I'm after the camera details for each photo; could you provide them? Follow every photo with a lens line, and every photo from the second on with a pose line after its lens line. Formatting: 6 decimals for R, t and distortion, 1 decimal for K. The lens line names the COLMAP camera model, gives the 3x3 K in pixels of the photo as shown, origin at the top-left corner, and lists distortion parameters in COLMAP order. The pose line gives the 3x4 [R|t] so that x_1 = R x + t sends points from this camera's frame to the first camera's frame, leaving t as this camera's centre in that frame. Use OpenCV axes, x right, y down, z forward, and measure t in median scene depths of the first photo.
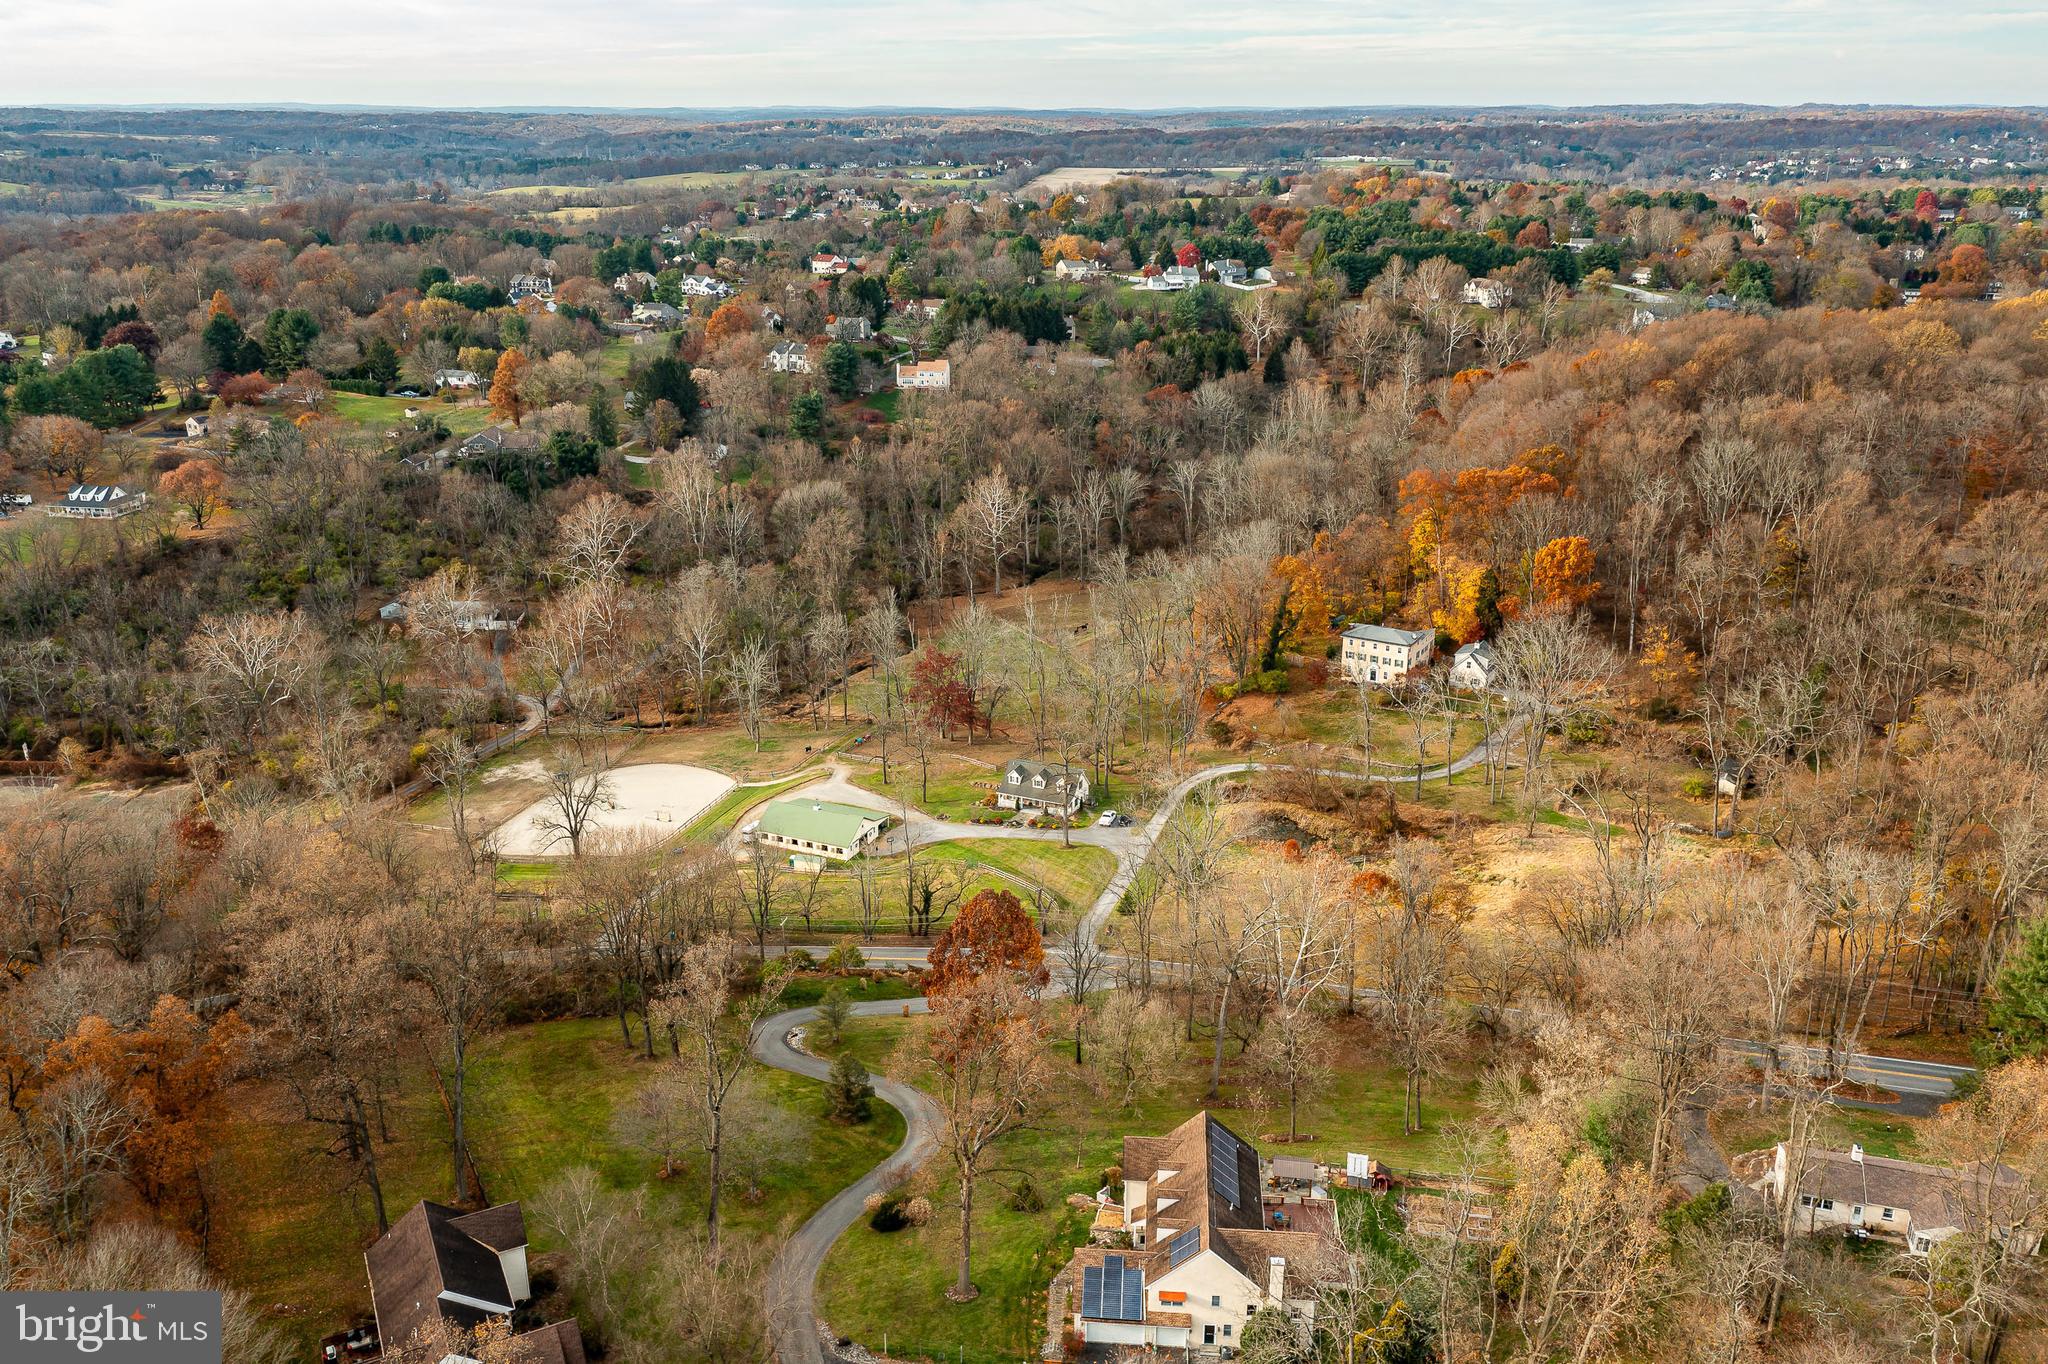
lens RADIAL K [[1614.3, 0, 1035.8], [0, 1614.3, 687.3], [0, 0, 1]] dist [-0.013364, 0.046533]
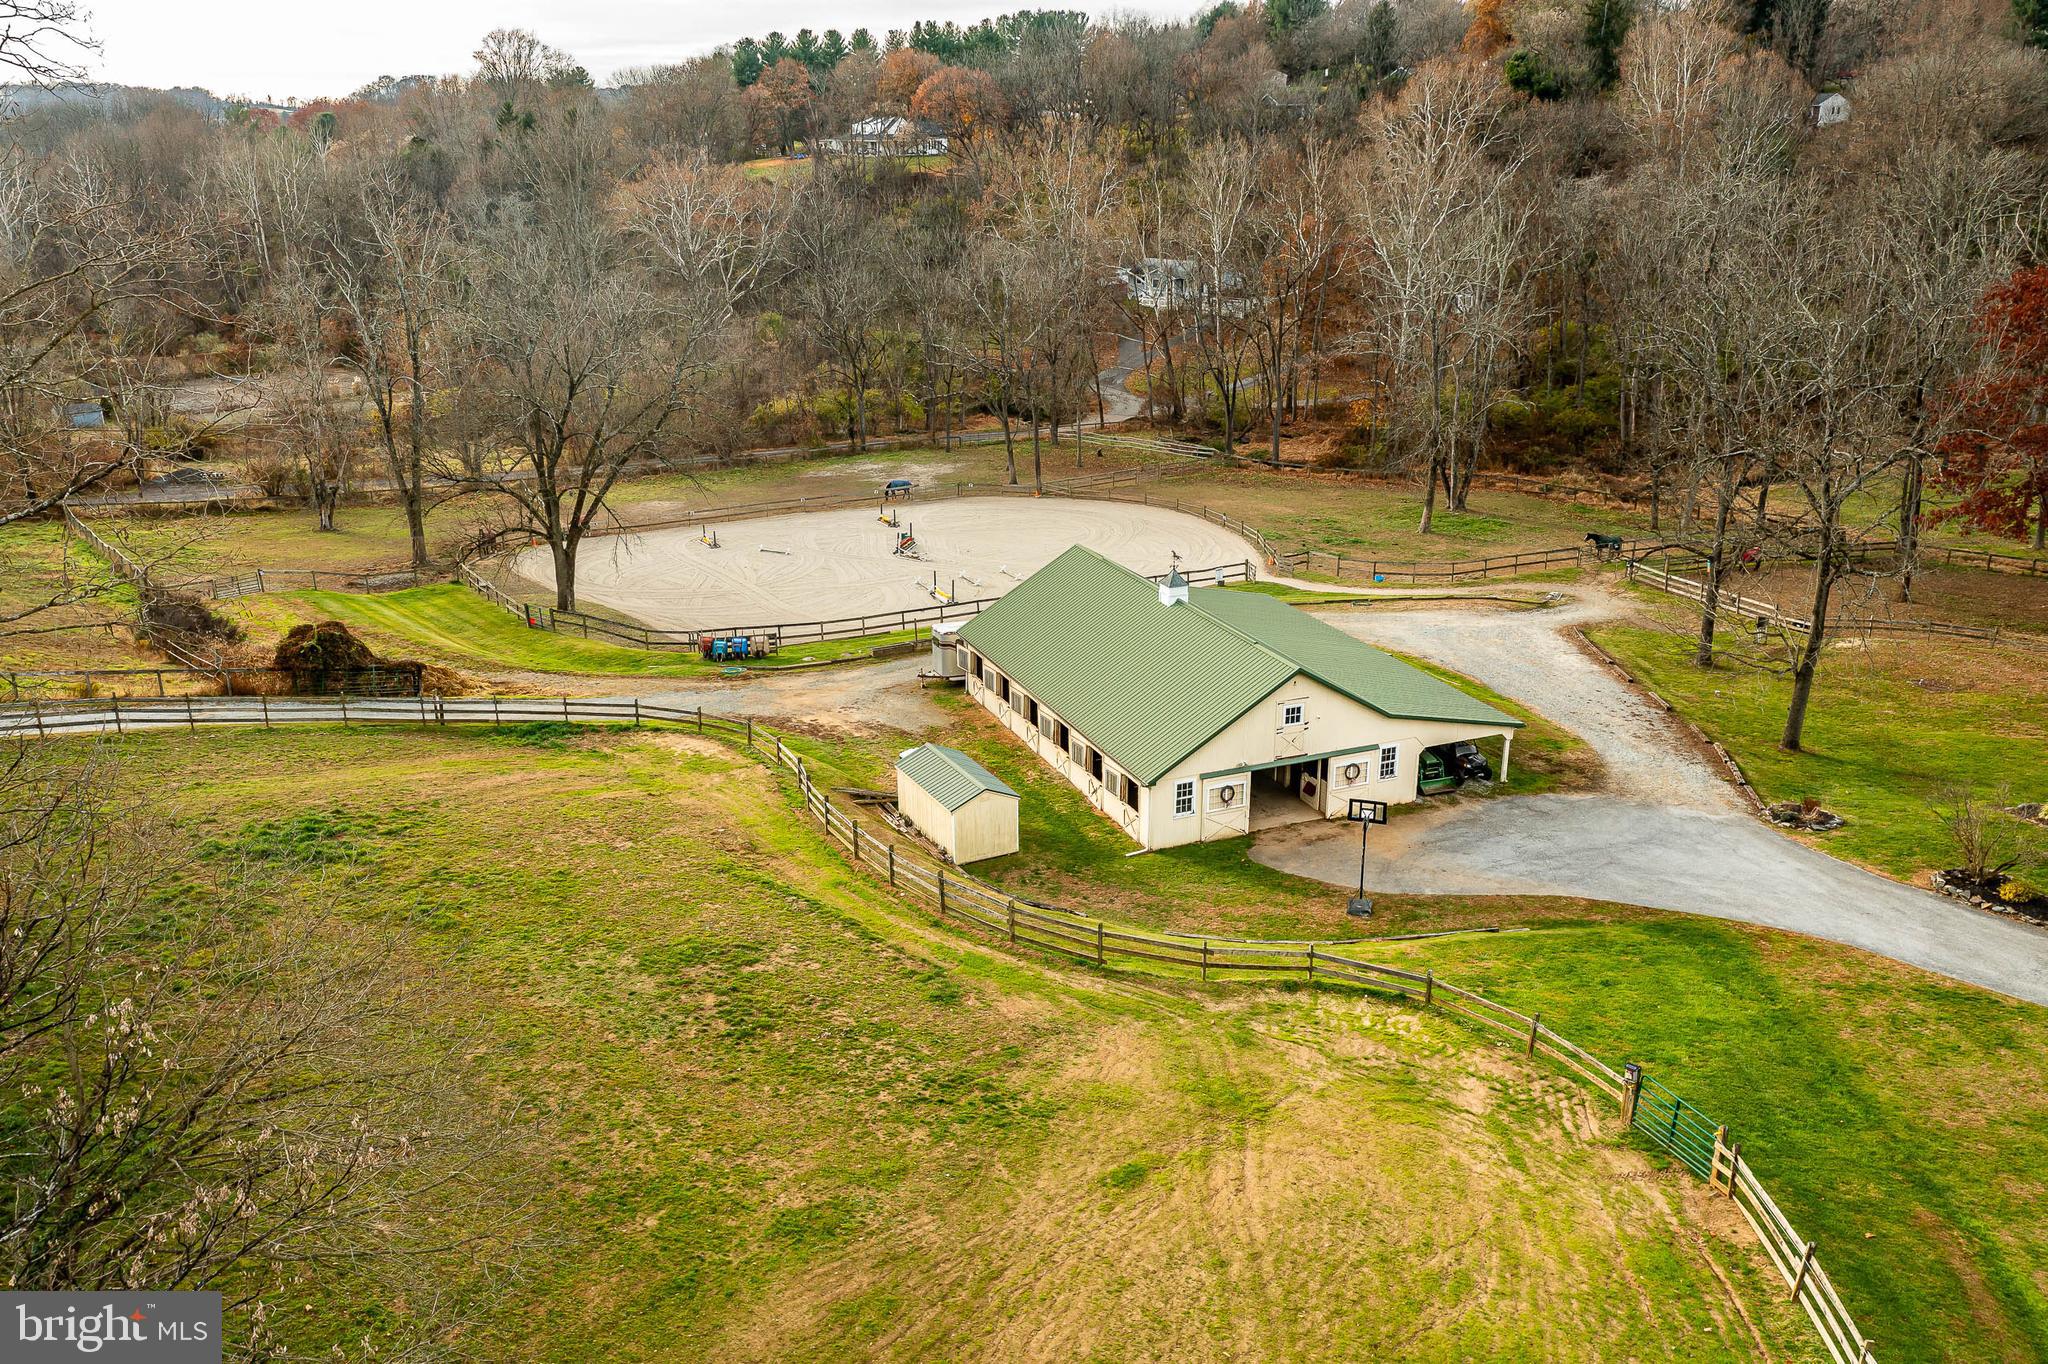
lens RADIAL K [[1614.3, 0, 1014.1], [0, 1614.3, 688.1], [0, 0, 1]] dist [-0.013364, 0.046533]
pose [[0.712223, 0.229646, -0.663326, 0.000255], [-0.229685, 0.969194, 0.088923, 0.062085], [0.663312, 0.089023, 0.743029, 0.705905]]
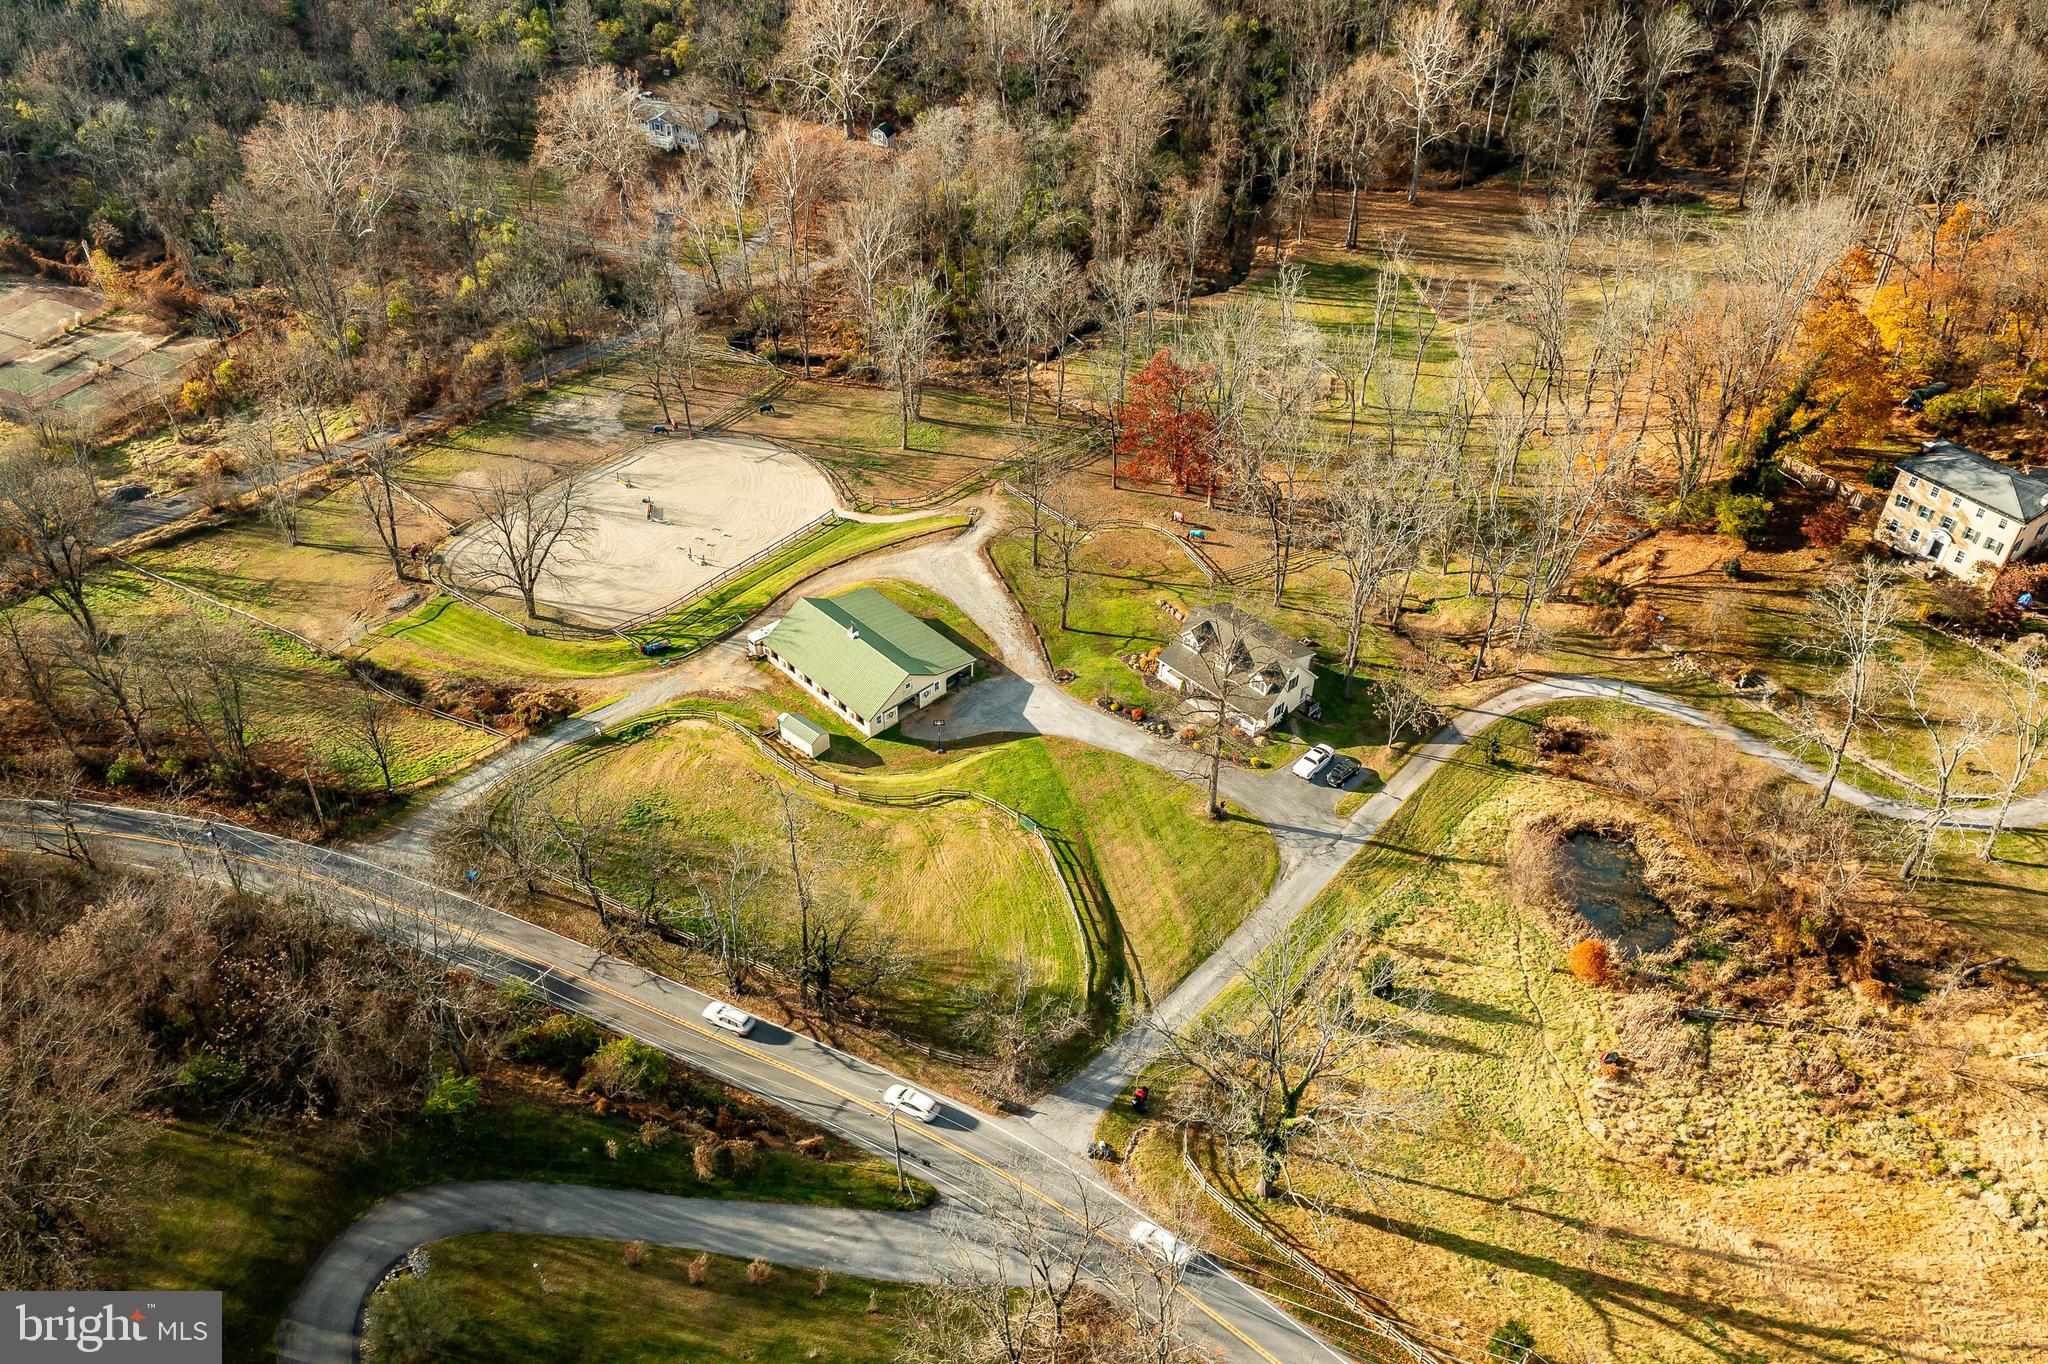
lens RADIAL K [[1614.3, 0, 1021.7], [0, 1614.3, 693.4], [0, 0, 1]] dist [-0.013364, 0.046533]
pose [[0.922552, 0.258577, -0.286418, 0.094776], [-0.142423, 0.918029, 0.370051, -0.125319], [0.358627, -0.300599, 0.883757, 0.398243]]
